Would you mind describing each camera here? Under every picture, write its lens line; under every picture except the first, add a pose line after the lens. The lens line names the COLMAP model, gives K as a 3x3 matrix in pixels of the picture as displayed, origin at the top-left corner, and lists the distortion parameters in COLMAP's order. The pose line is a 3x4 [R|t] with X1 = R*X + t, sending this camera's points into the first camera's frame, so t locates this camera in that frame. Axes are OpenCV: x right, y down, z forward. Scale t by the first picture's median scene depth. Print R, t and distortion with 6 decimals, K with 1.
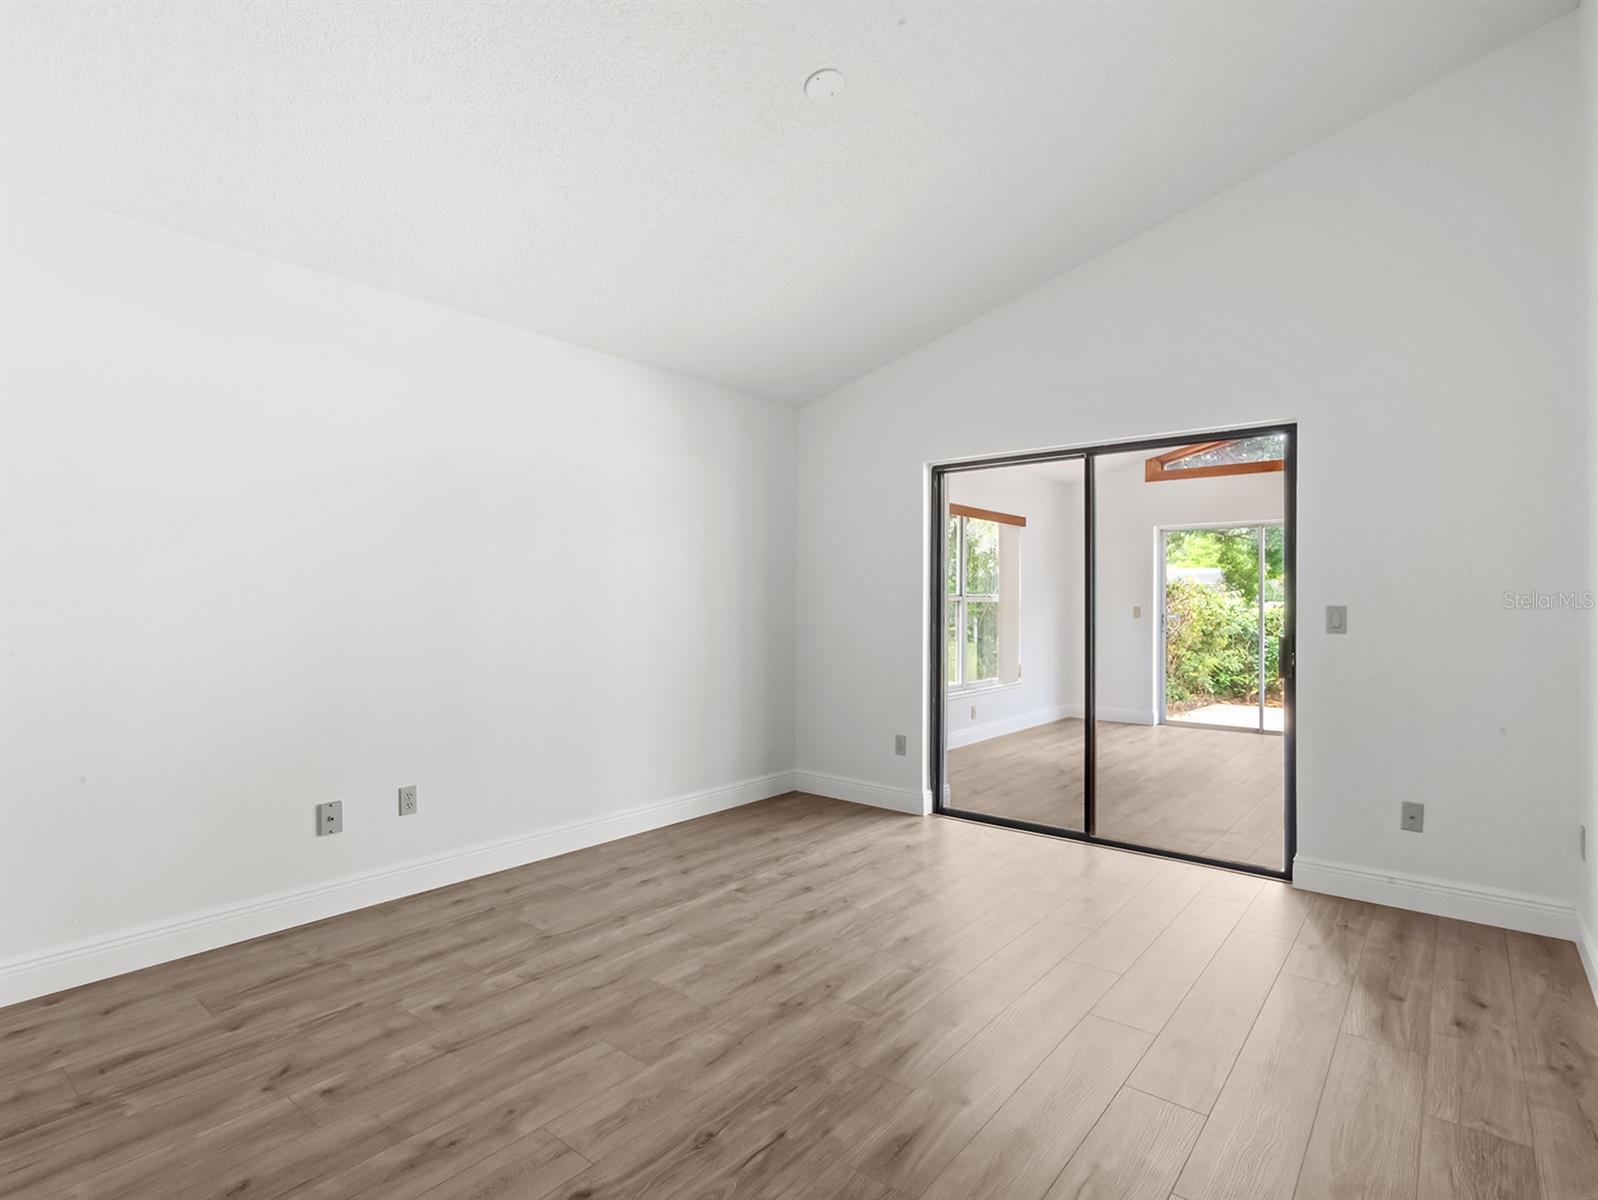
lens RADIAL K [[814.6, 0, 790.6], [0, 814.6, 600.7], [0, 0, 1]] dist [-0.000819, 0.000419]
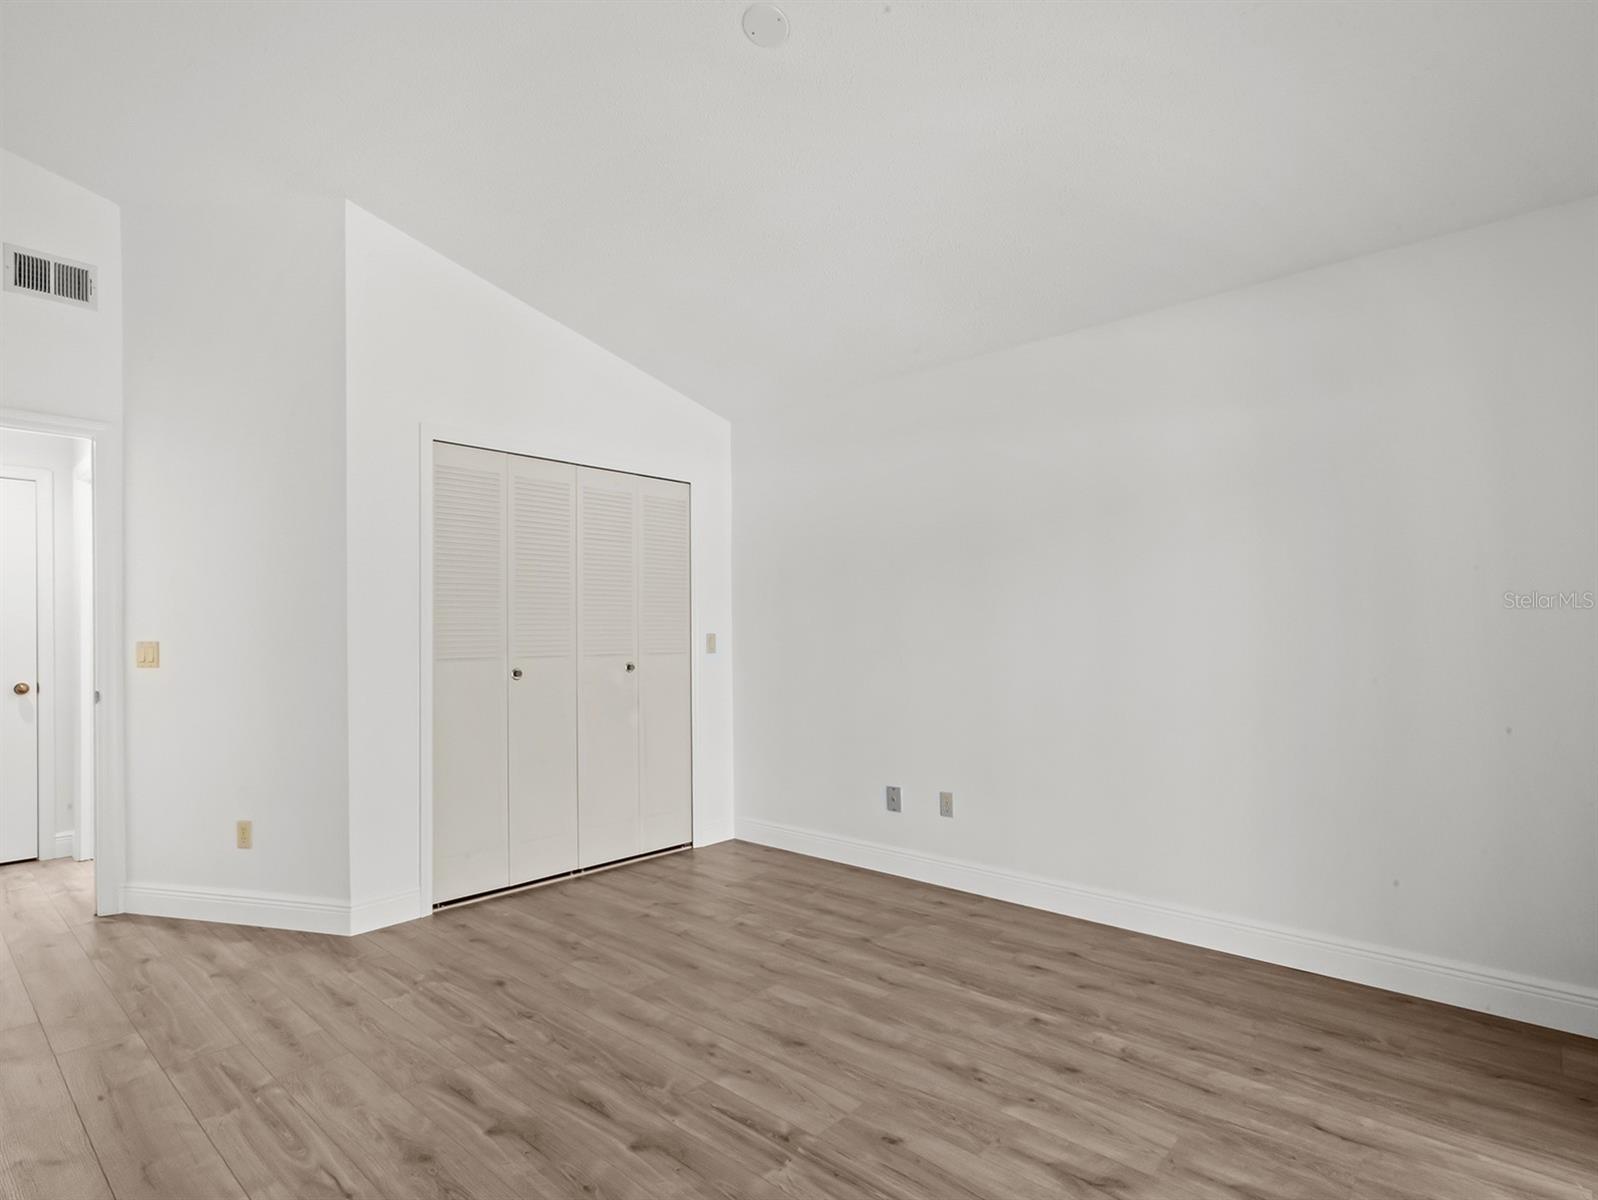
lens RADIAL K [[814.6, 0, 790.6], [0, 814.6, 600.7], [0, 0, 1]] dist [-0.000819, 0.000419]
pose [[-0.040761, -0.043221, -0.998234, 0.787403], [0.014075, 0.998940, -0.043826, -0.001154], [0.999070, -0.015836, -0.040110, 0.898420]]
